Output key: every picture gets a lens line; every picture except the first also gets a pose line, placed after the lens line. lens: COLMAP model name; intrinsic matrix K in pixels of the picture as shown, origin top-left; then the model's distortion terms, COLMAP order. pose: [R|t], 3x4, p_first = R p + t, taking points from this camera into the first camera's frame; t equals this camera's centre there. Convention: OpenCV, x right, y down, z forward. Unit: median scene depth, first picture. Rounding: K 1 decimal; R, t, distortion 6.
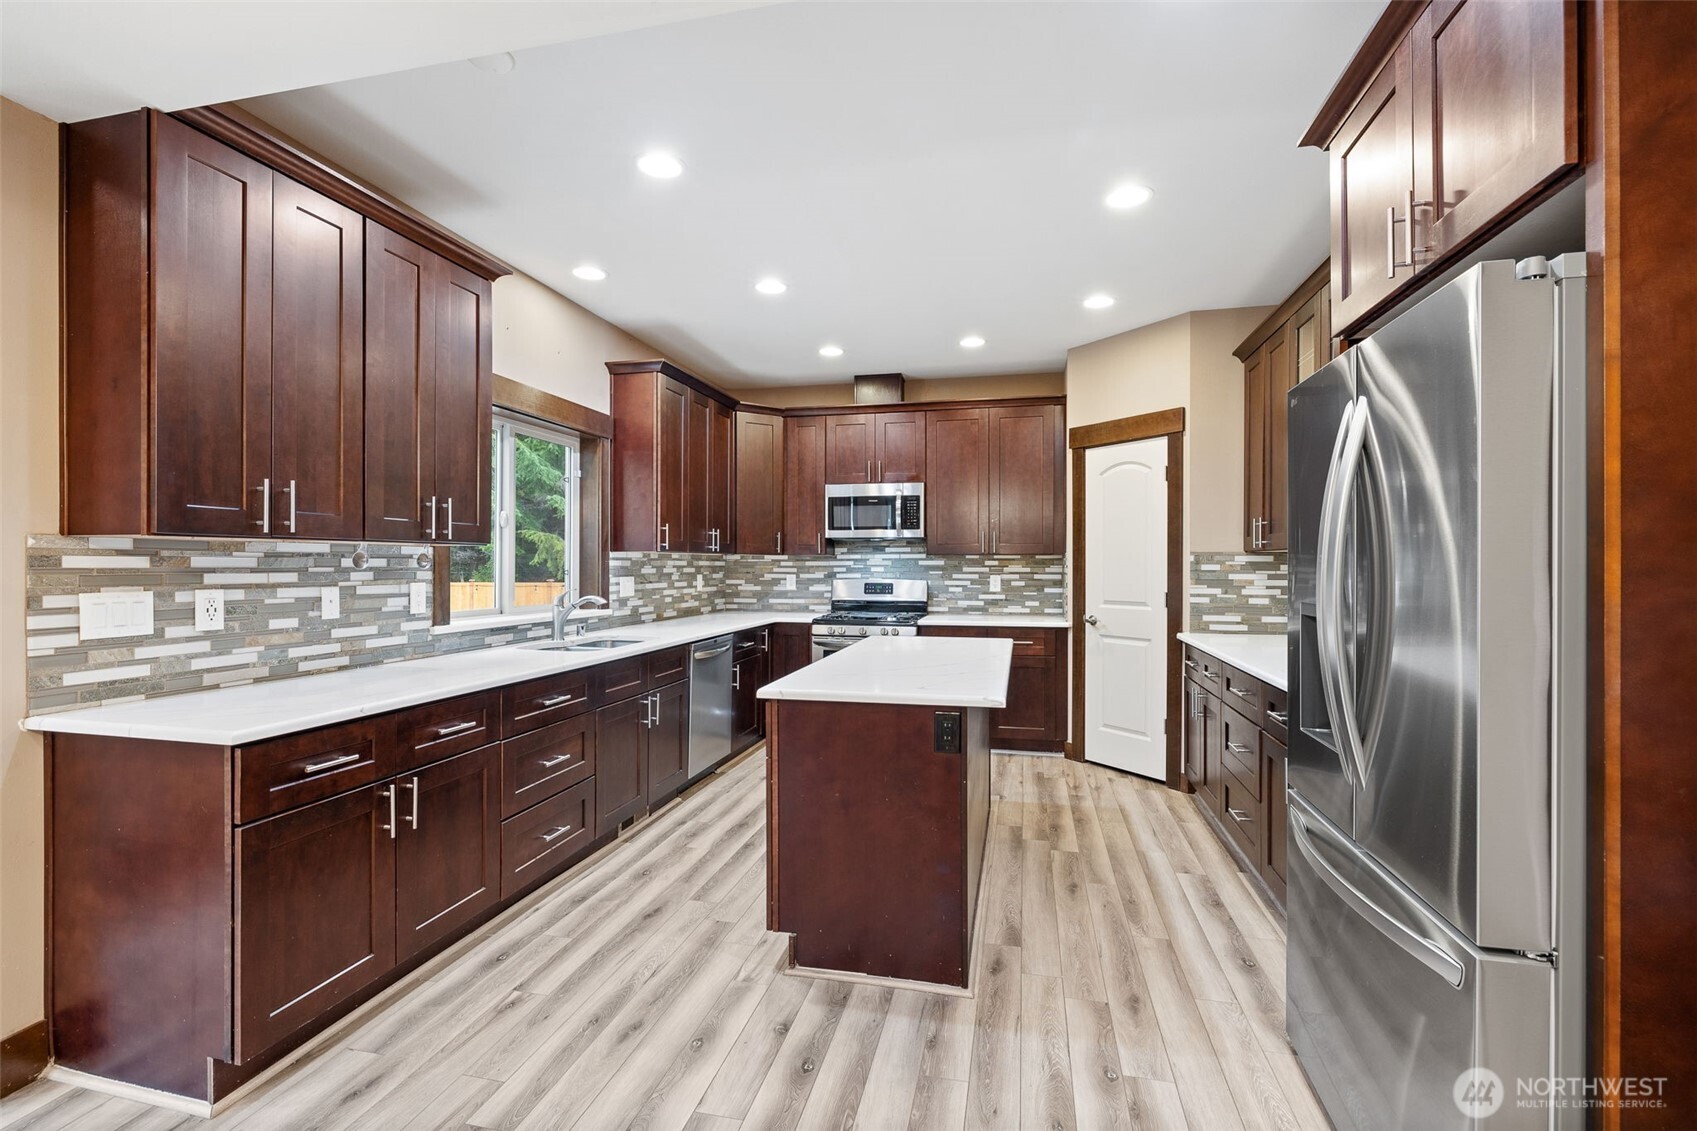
lens RADIAL K [[723.1, 0, 851.7], [0, 723.1, 555.5], [0, 0, 1]] dist [-0.000457, 0.000192]
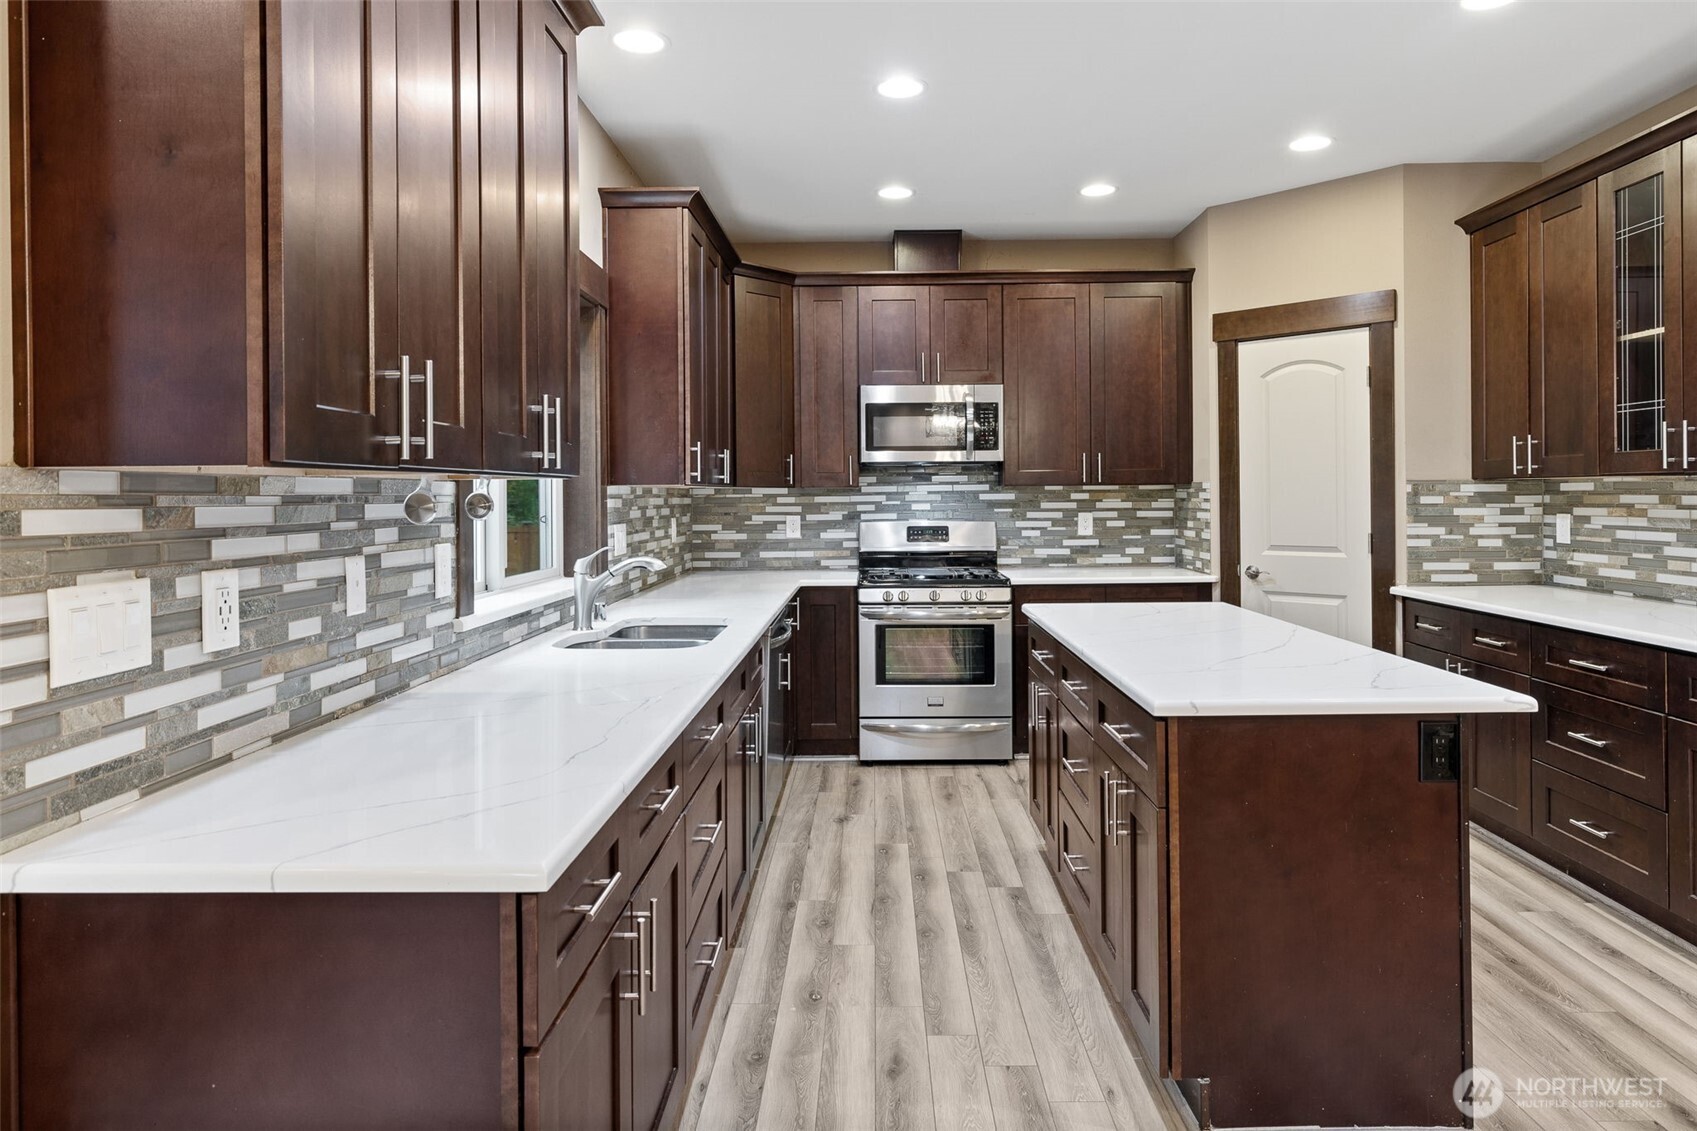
lens RADIAL K [[970.4, 0, 854.0], [0, 970.4, 482.2], [0, 0, 1]] dist [0.005641, 0.000973]
pose [[0.976435, -0.007221, 0.215692, -0.322648], [0.007593, 0.999971, -0.000896, -0.006115], [-0.215679, 0.002512, 0.976461, 0.123608]]
